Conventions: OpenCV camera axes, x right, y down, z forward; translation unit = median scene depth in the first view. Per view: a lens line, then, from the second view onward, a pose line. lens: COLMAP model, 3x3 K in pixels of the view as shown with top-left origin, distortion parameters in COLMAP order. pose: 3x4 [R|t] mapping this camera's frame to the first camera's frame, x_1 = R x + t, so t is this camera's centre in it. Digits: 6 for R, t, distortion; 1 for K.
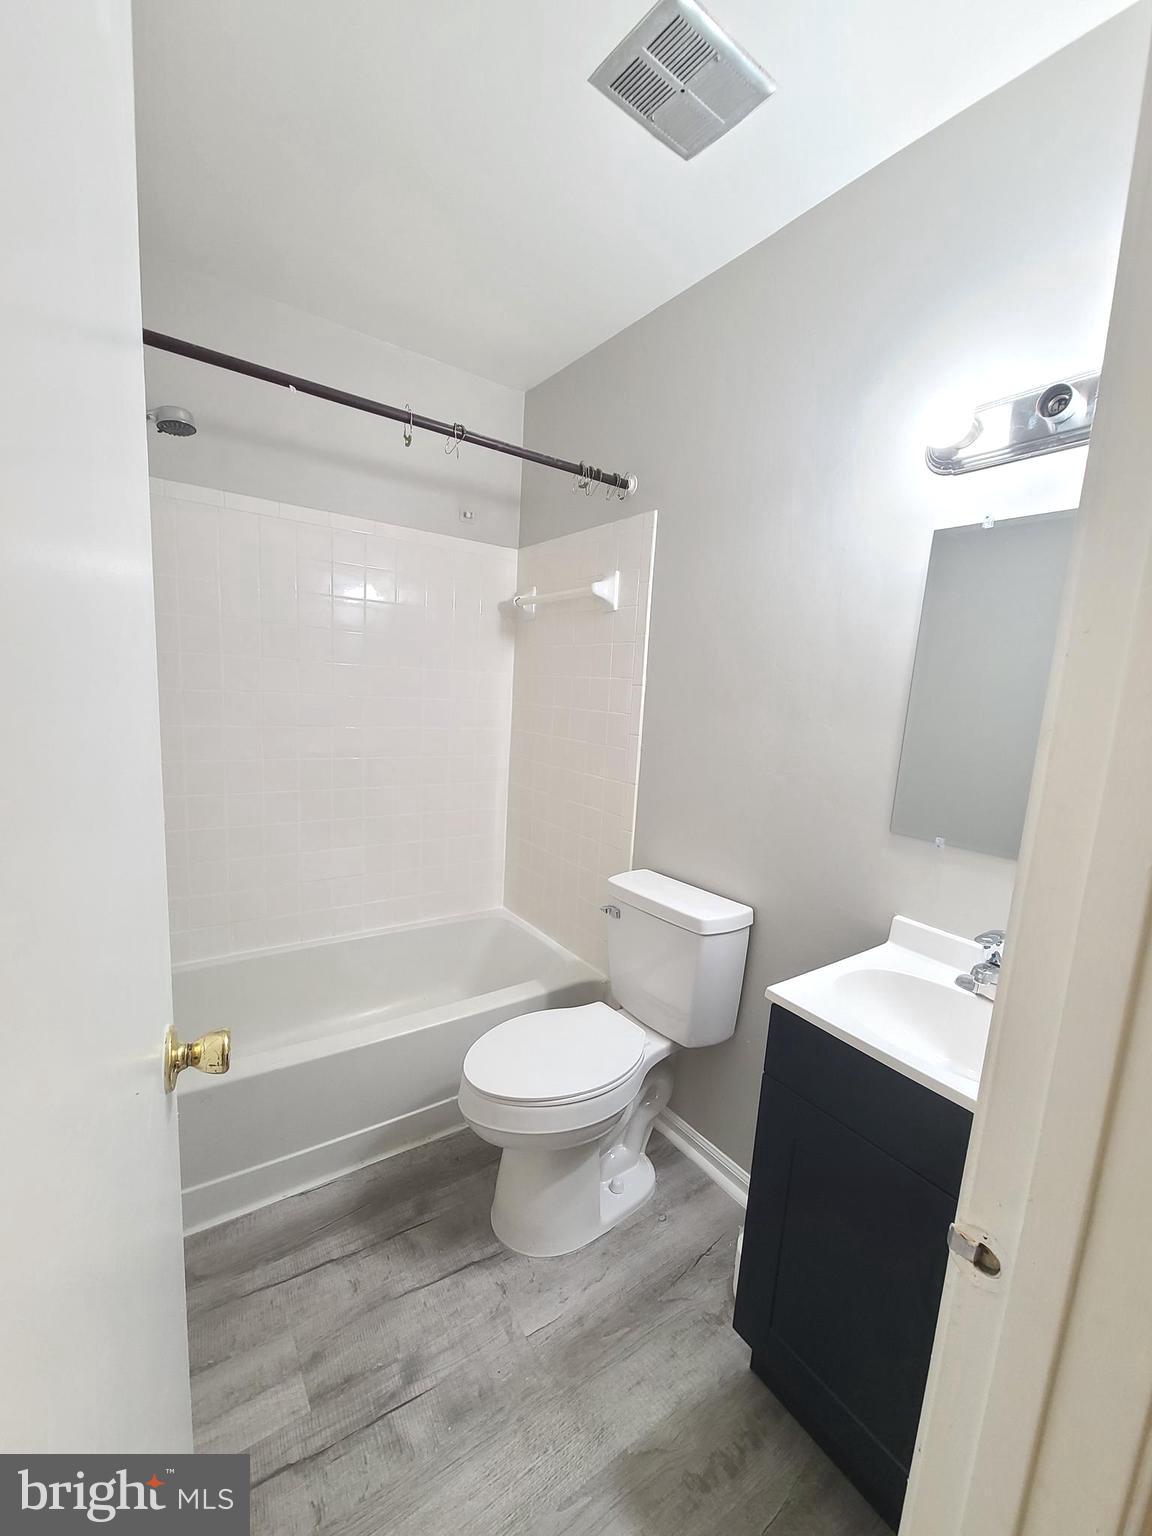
lens RADIAL K [[624.5, 0, 576.7], [0, 624.5, 769.0], [0, 0, 1]] dist [0.001455, -0.001176]
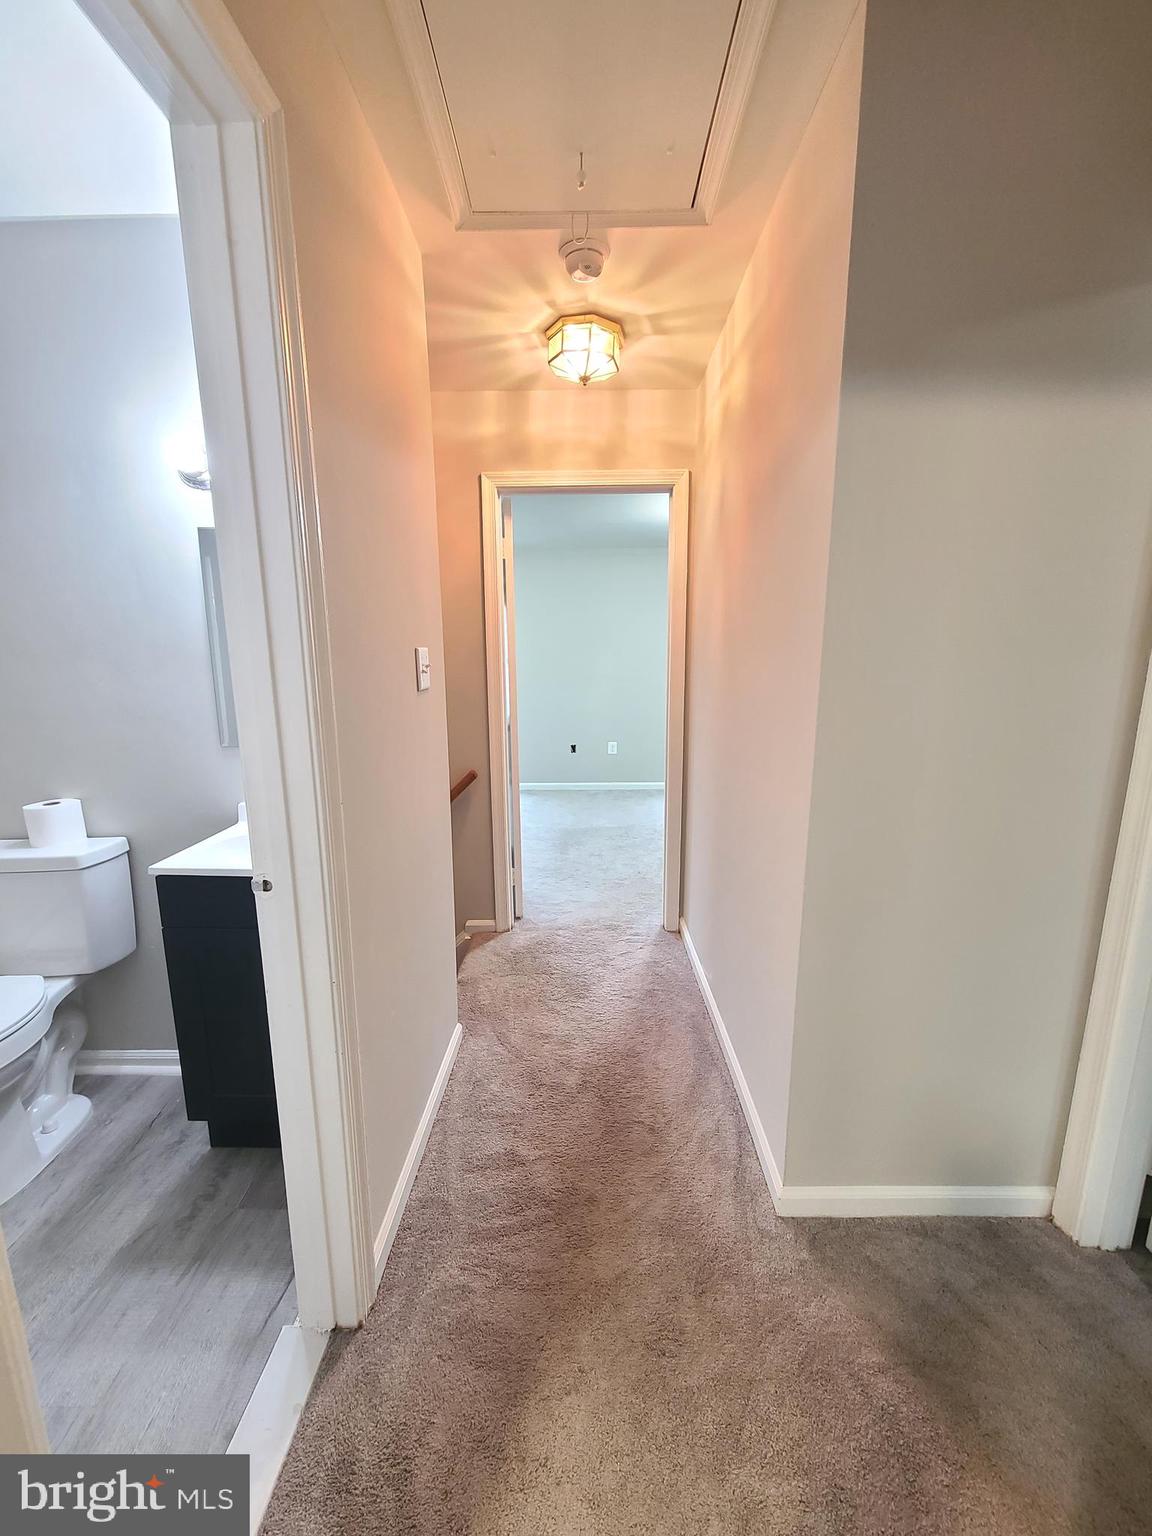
lens RADIAL K [[624.5, 0, 574.6], [0, 624.5, 769.3], [0, 0, 1]] dist [0.001455, -0.001176]
pose [[0.582959, -0.216640, 0.783087, -0.128903], [0.161159, 0.975479, 0.149892, 0.061511], [-0.796358, 0.038821, 0.603578, -0.422328]]
